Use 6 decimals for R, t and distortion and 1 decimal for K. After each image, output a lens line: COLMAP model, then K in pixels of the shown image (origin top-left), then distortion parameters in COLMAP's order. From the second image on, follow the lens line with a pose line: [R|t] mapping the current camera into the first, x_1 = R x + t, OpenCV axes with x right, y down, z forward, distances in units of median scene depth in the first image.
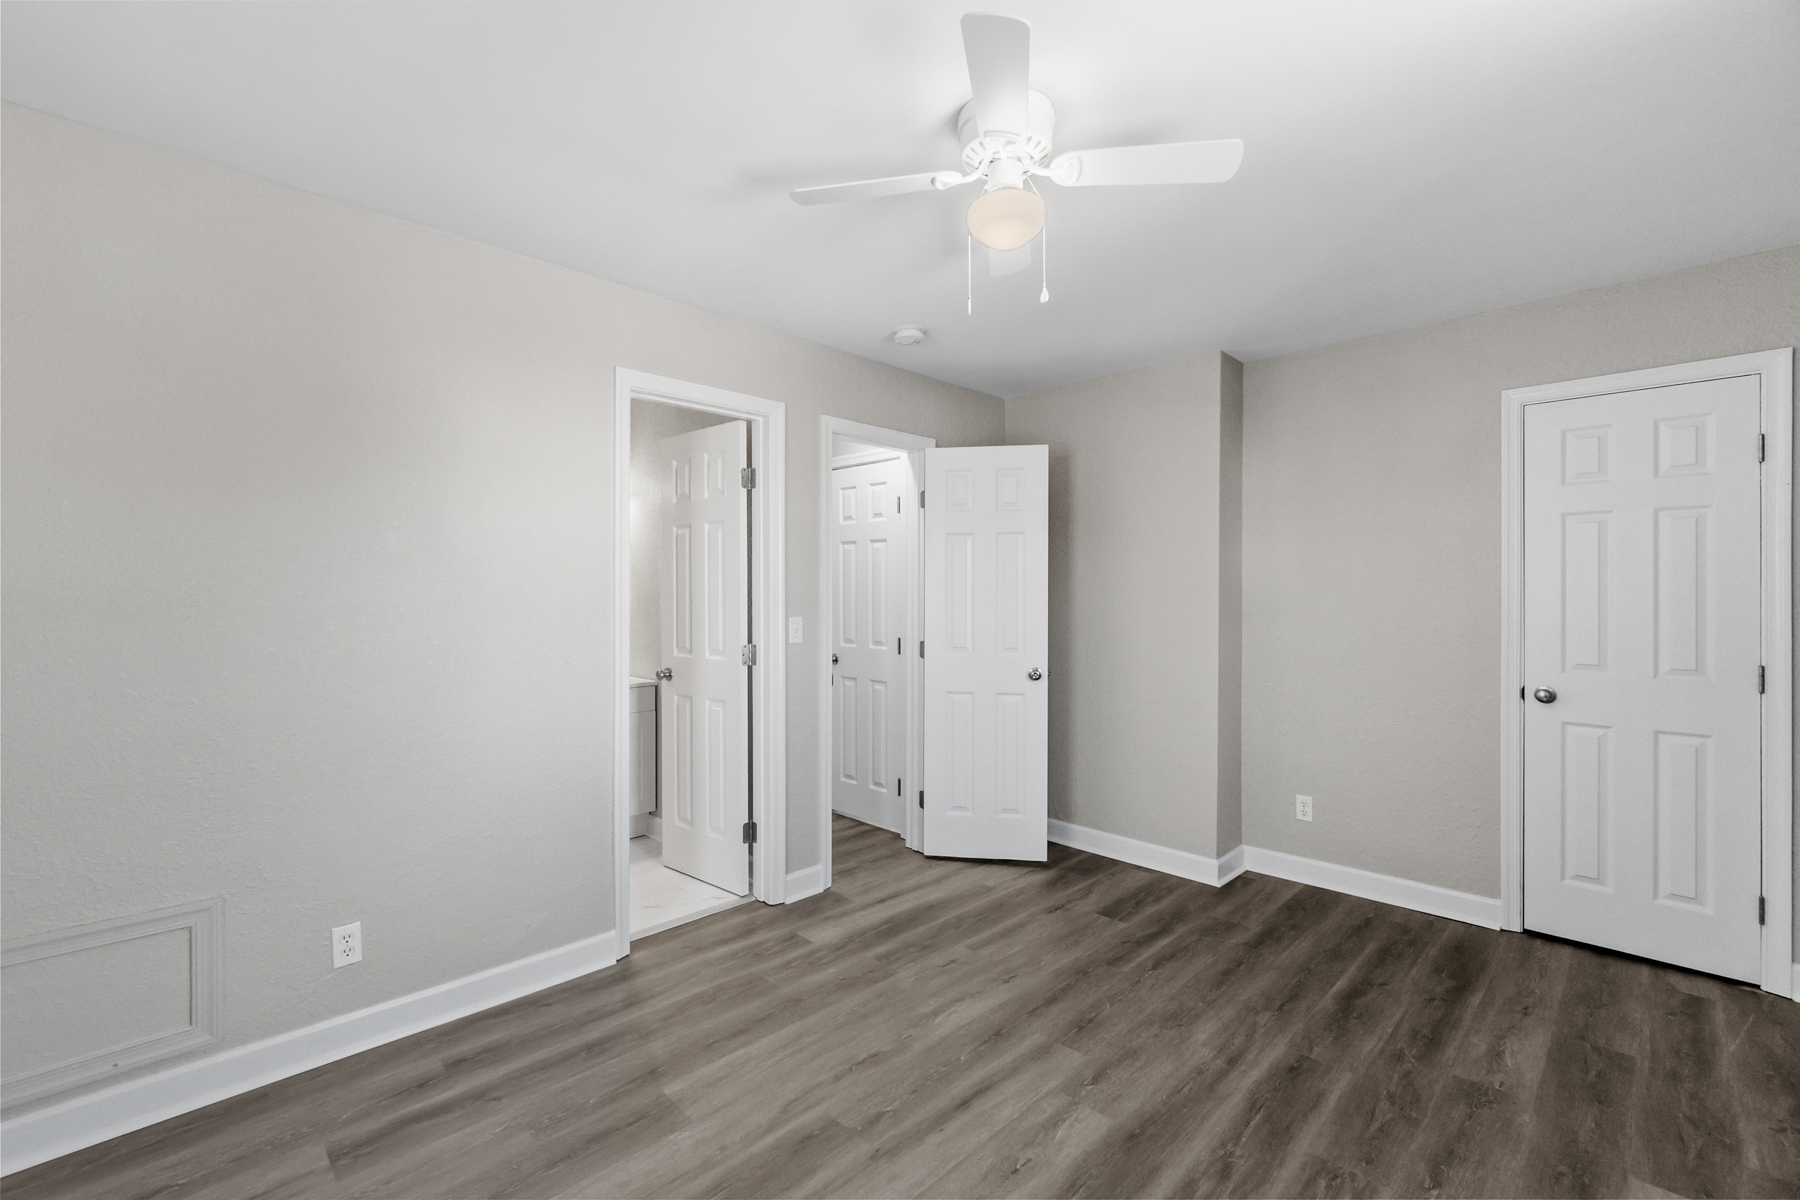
lens RADIAL K [[772.8, 0, 900.0], [0, 772.8, 600.0], [0, 0, 1]] dist [-0.000531, -0.000106]
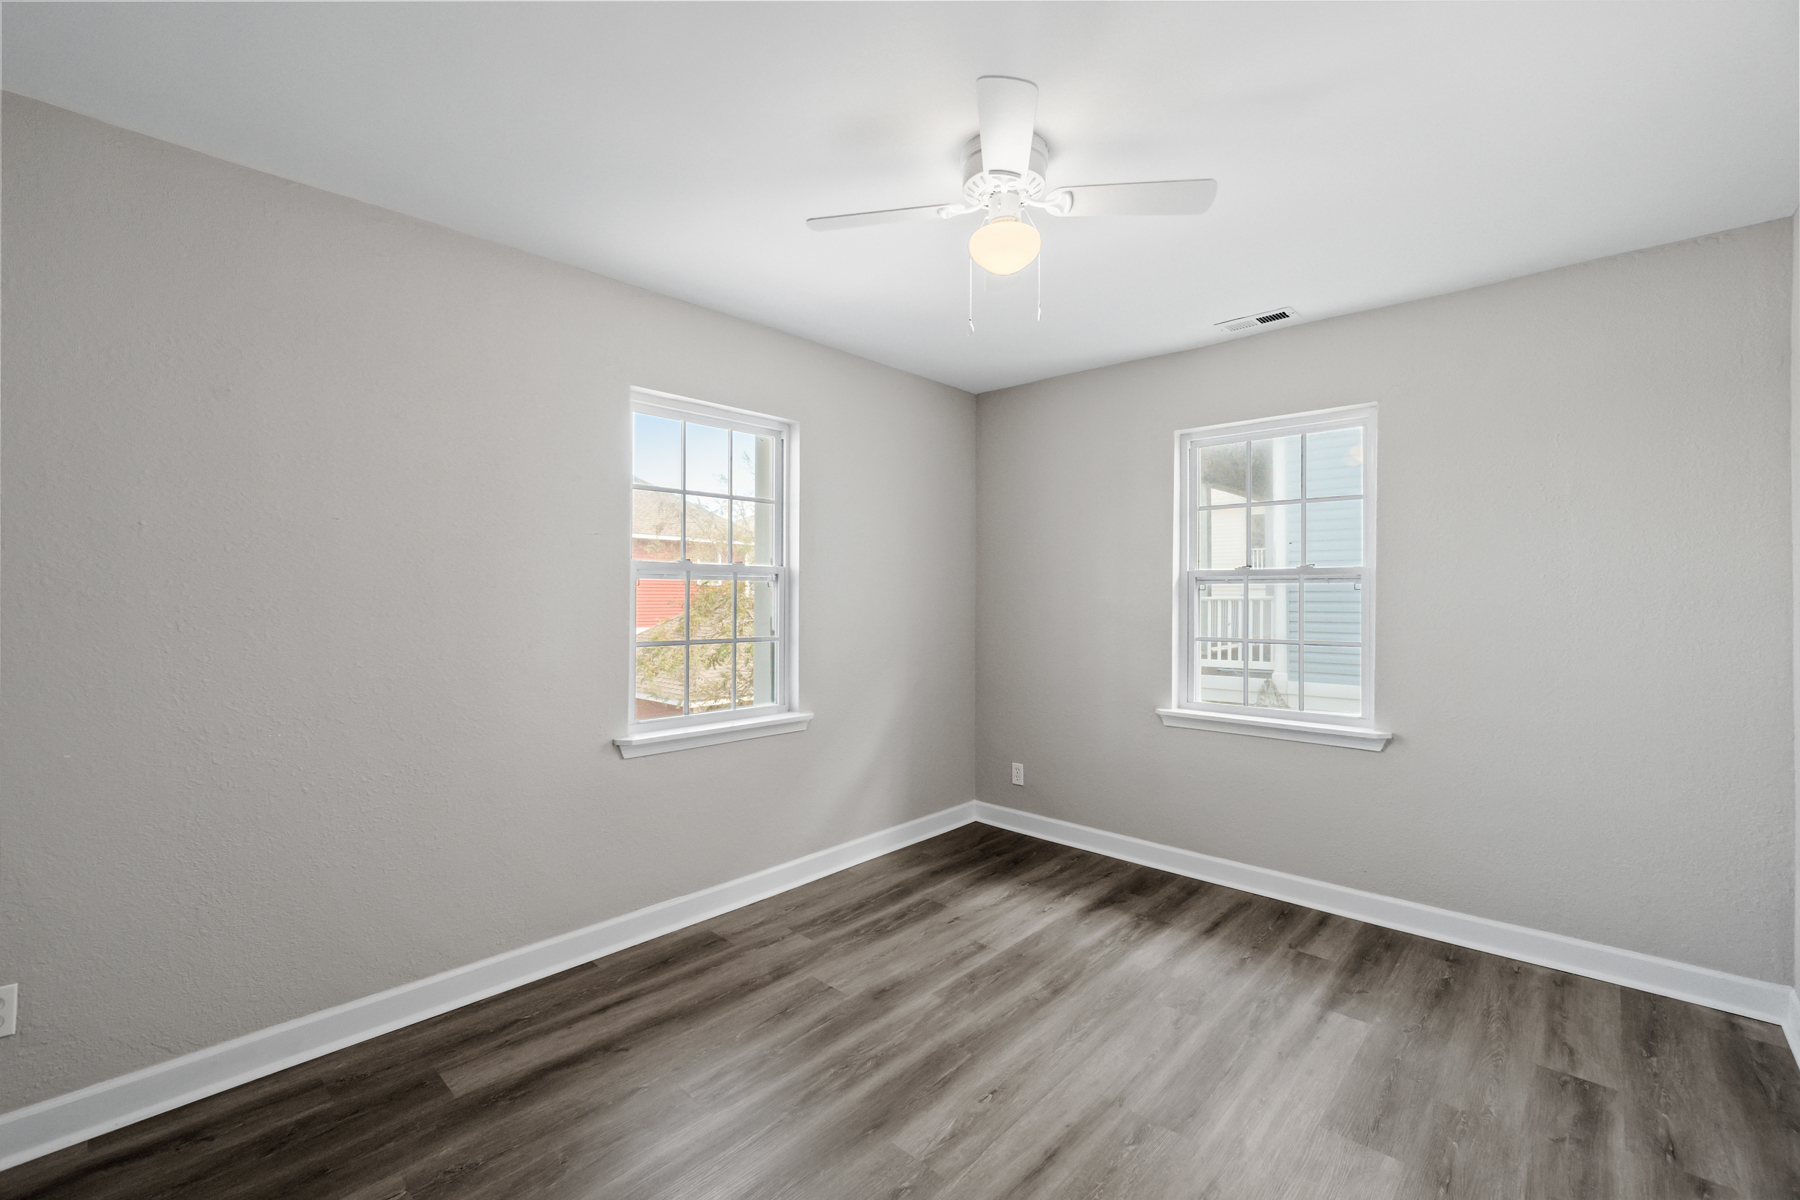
lens RADIAL K [[772.8, 0, 900.0], [0, 772.8, 600.0], [0, 0, 1]] dist [-0.000531, -0.000106]
pose [[-0.999266, -0.002255, -0.038248, 0.311146], [-0.002537, 0.999970, 0.007317, 0.000312], [0.038230, 0.007409, -0.999241, 1.995645]]
